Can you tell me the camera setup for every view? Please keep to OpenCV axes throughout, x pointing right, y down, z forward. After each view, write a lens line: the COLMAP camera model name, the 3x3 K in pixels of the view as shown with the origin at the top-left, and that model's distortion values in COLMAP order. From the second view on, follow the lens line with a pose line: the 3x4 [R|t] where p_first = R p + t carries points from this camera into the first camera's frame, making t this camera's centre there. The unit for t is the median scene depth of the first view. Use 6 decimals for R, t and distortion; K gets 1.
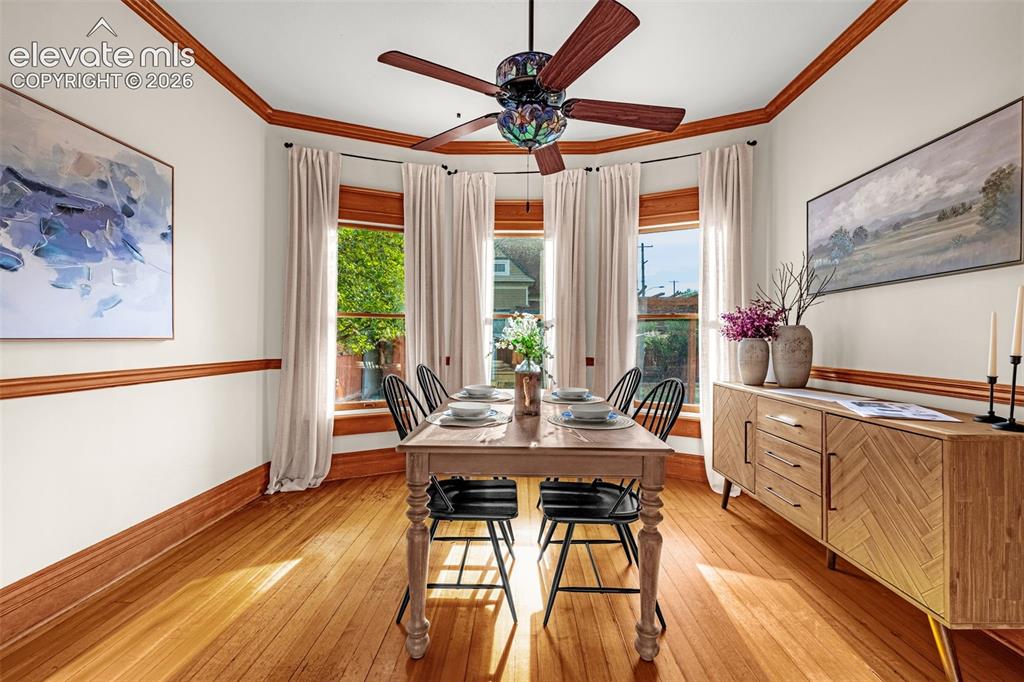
lens RADIAL K [[436.5, 0, 513.7], [0, 436.5, 341.0], [0, 0, 1]] dist [-0.001069, -0.001253]
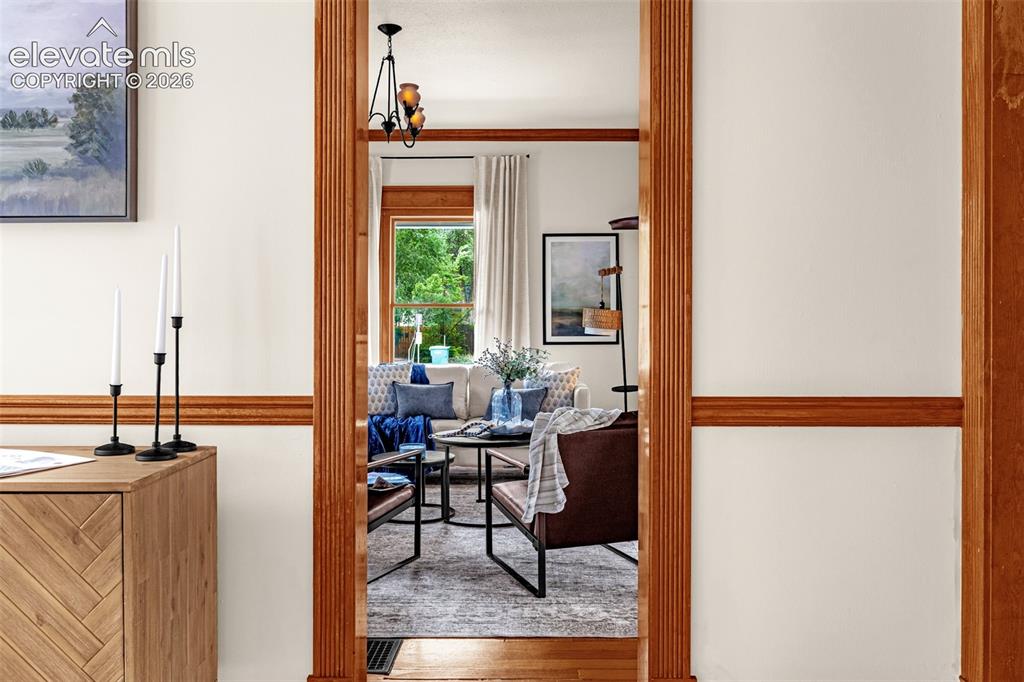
lens RADIAL K [[817.6, 0, 511.7], [0, 817.6, 333.8], [0, 0, 1]] dist [-0.004668, 0.002948]
pose [[-0.000150, -0.011572, 0.999933, -0.121441], [0.002482, 0.999930, 0.011573, -0.008412], [-0.999997, 0.002484, -0.000121, 0.303649]]
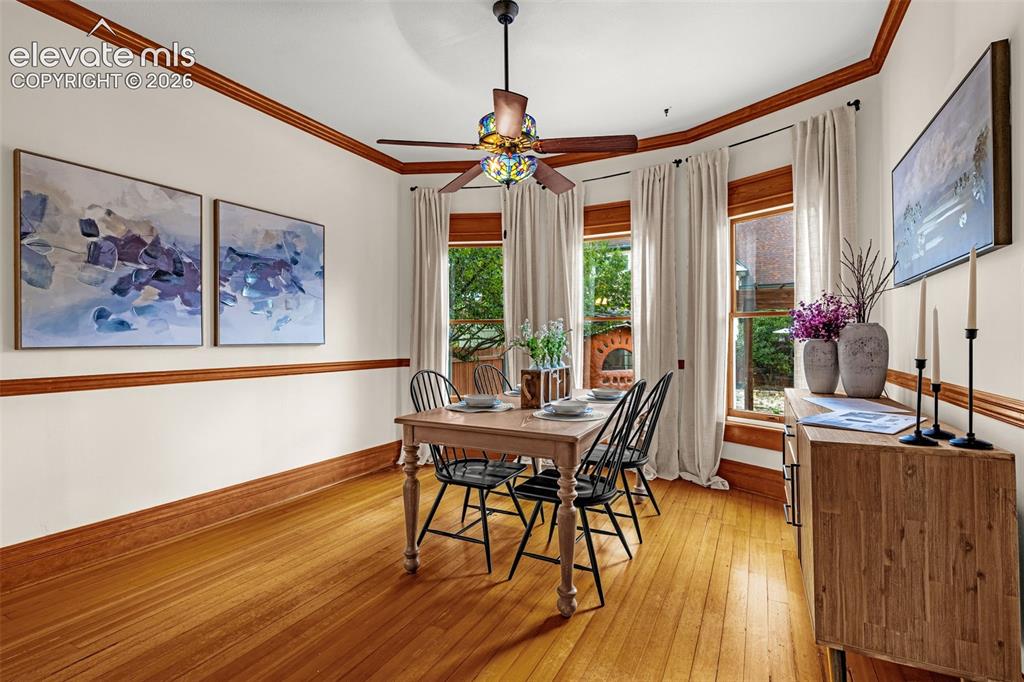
lens RADIAL K [[478.3, 0, 508.5], [0, 478.3, 336.5], [0, 0, 1]] dist [-0.010475, 0.000867]
pose [[0.889444, -0.012640, -0.456869, 0.611742], [0.007284, 0.999883, -0.013482, -0.003719], [0.456986, 0.008664, 0.889432, -0.167926]]
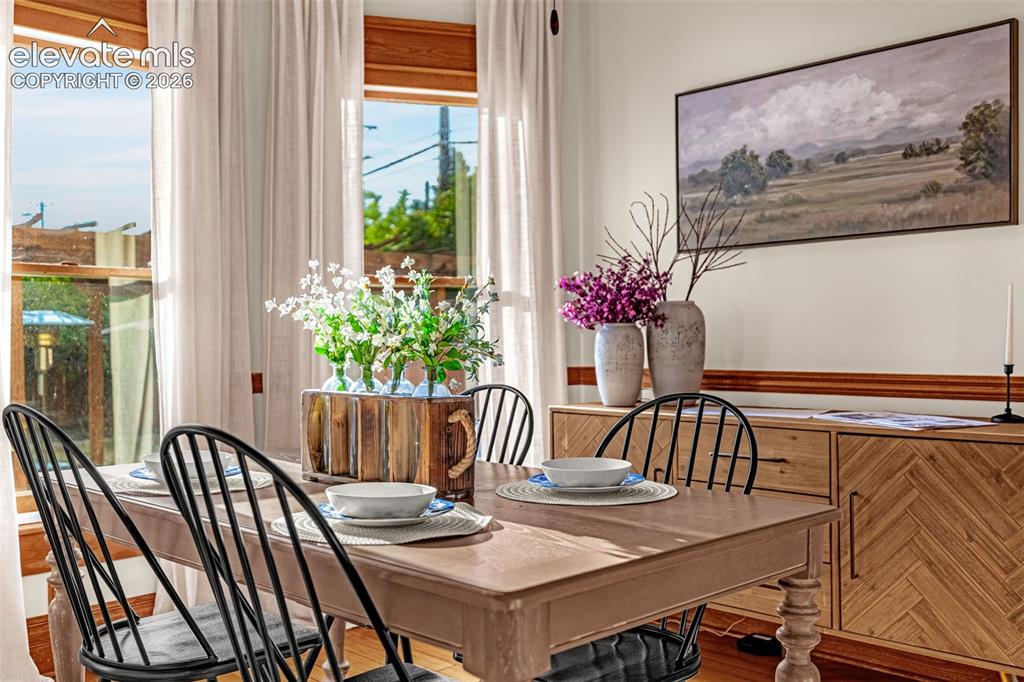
lens RADIAL K [[1000.0, 0, 513.7], [0, 1000.0, 349.3], [0, 0, 1]] dist [0.012633, 0.000000]
pose [[0.705829, -0.022410, 0.708028, -0.654654], [0.016916, 0.999748, 0.014780, 0.007658], [-0.708180, 0.001545, 0.706030, 0.268009]]
